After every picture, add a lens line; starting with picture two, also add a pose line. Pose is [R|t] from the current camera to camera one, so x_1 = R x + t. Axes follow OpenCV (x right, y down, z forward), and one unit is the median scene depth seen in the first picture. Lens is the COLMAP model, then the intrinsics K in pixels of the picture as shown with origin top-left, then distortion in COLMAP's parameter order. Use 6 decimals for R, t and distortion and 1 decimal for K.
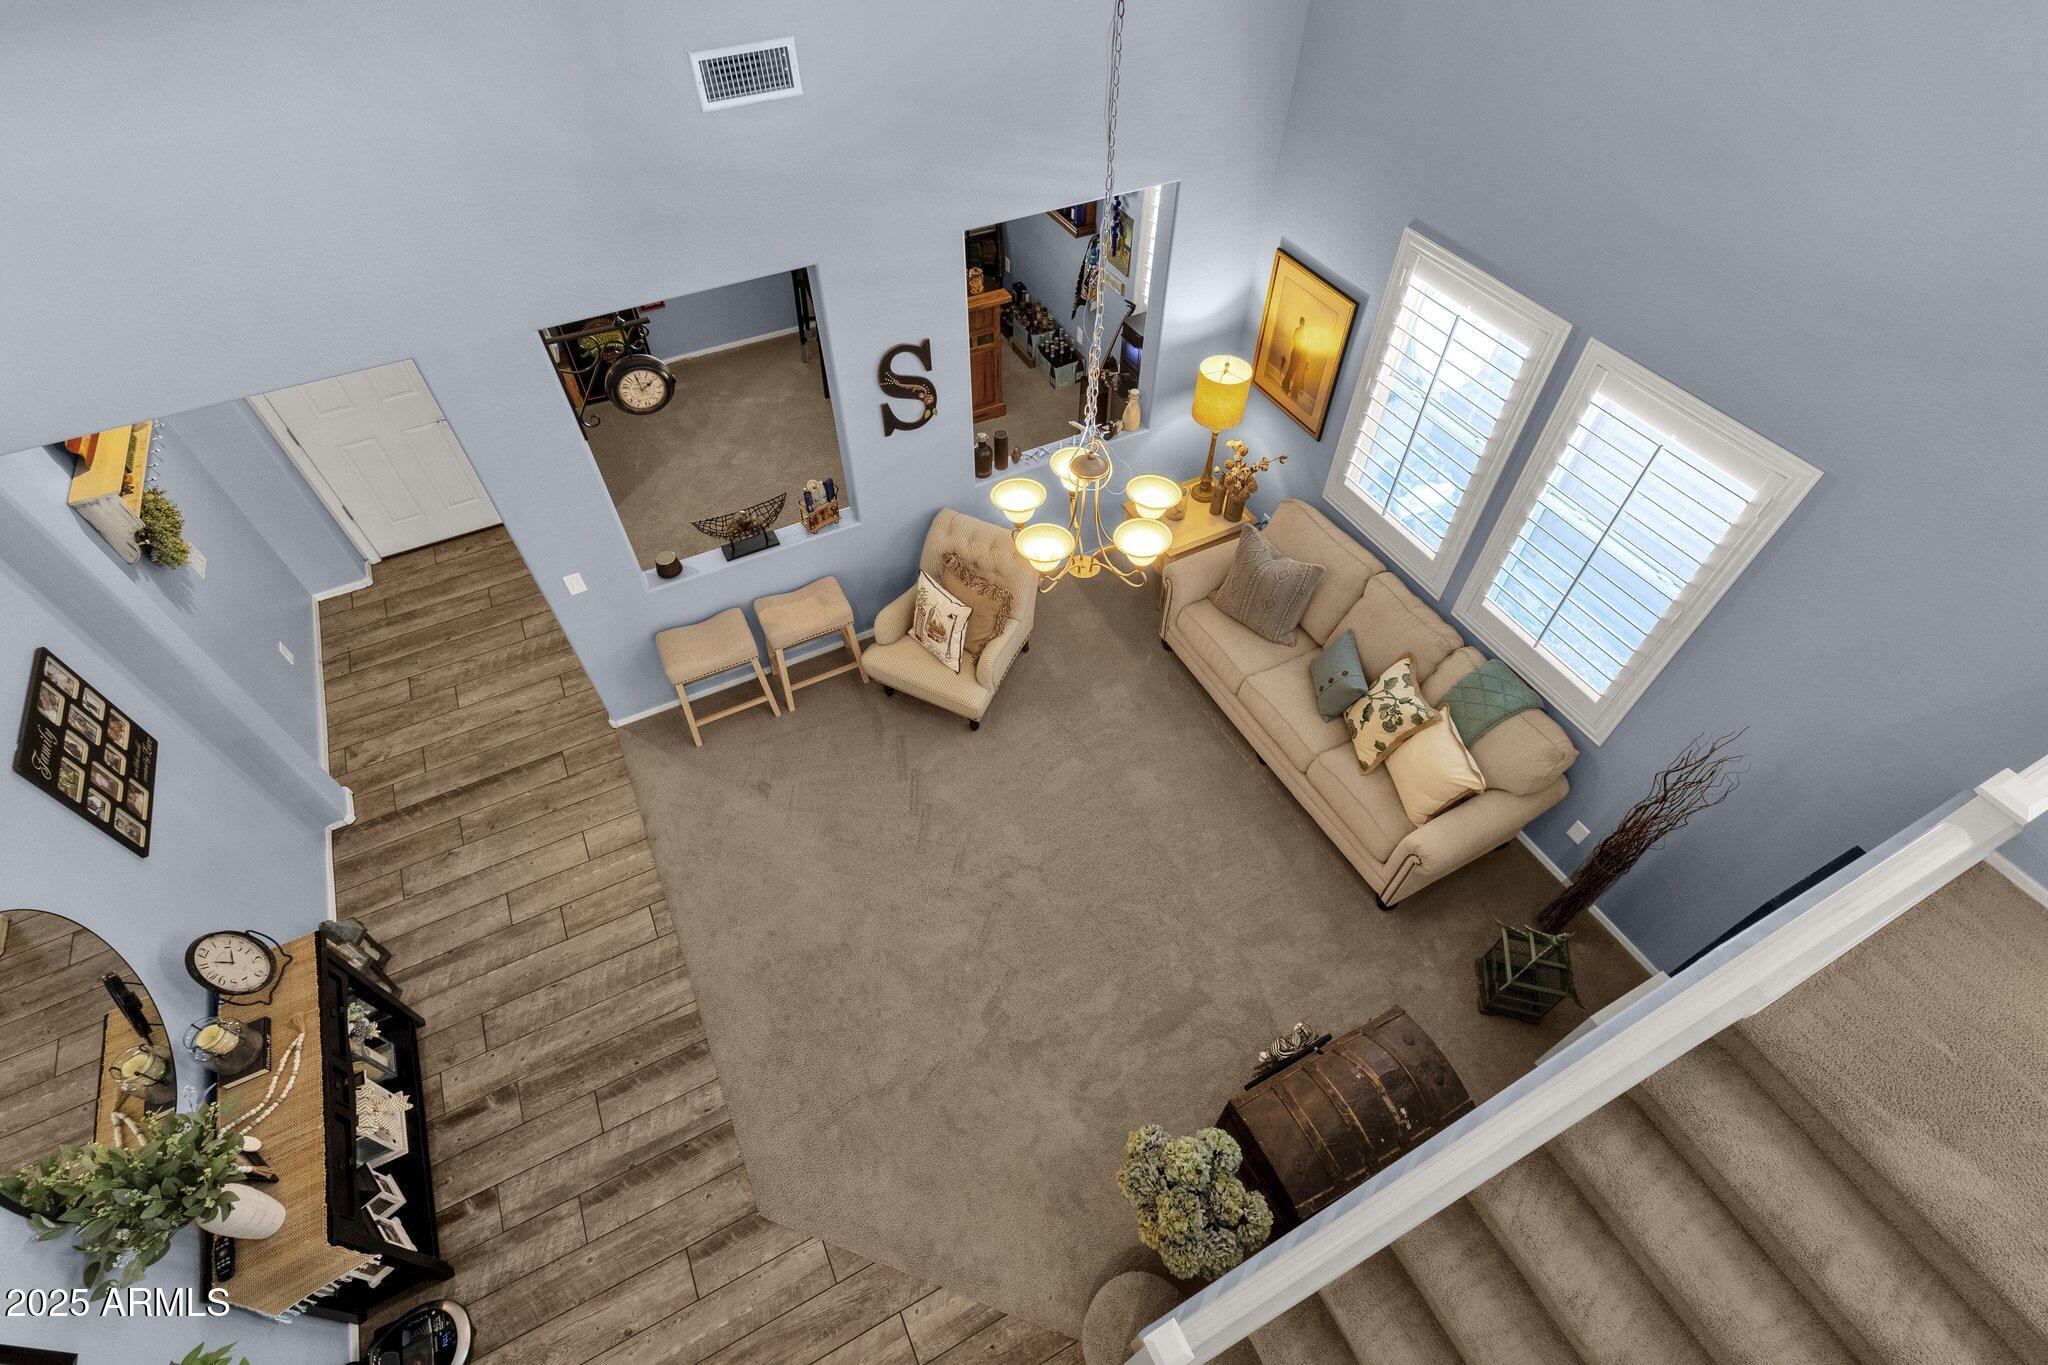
lens RADIAL K [[943.1, 0, 1024.0], [0, 943.1, 682.5], [0, 0, 1]] dist [0.003219, 0.000062]
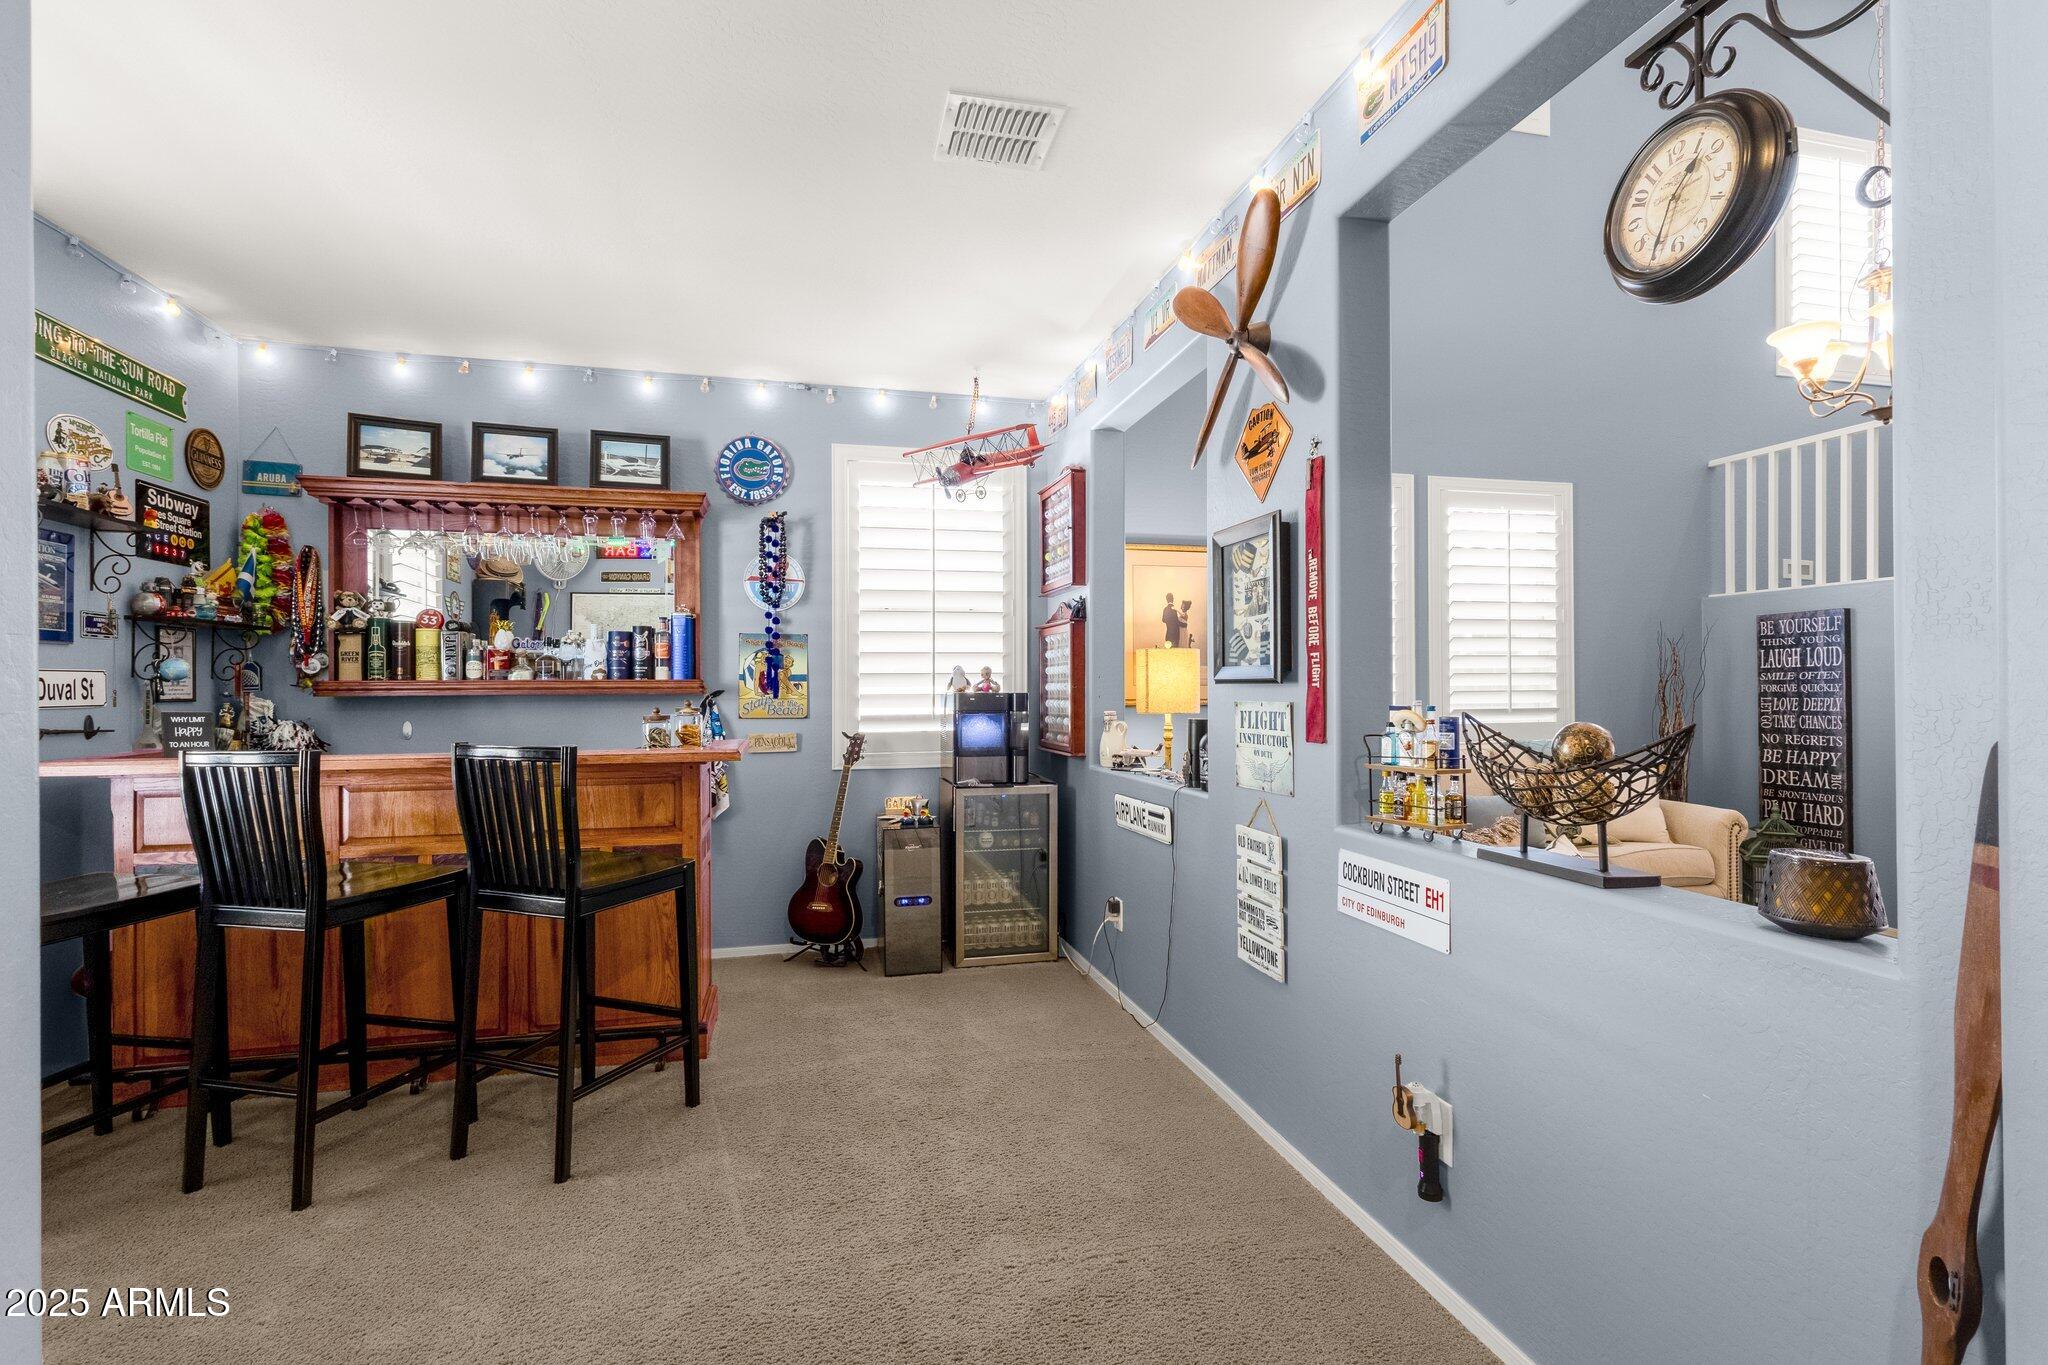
lens RADIAL K [[943.1, 0, 1024.0], [0, 943.1, 682.5], [0, 0, 1]] dist [0.003219, 0.000062]
pose [[0.236236, 0.014792, 0.971583, -0.937947], [0.747701, 0.635829, -0.191481, -0.346422], [-0.620593, 0.771688, 0.139145, 1.404838]]
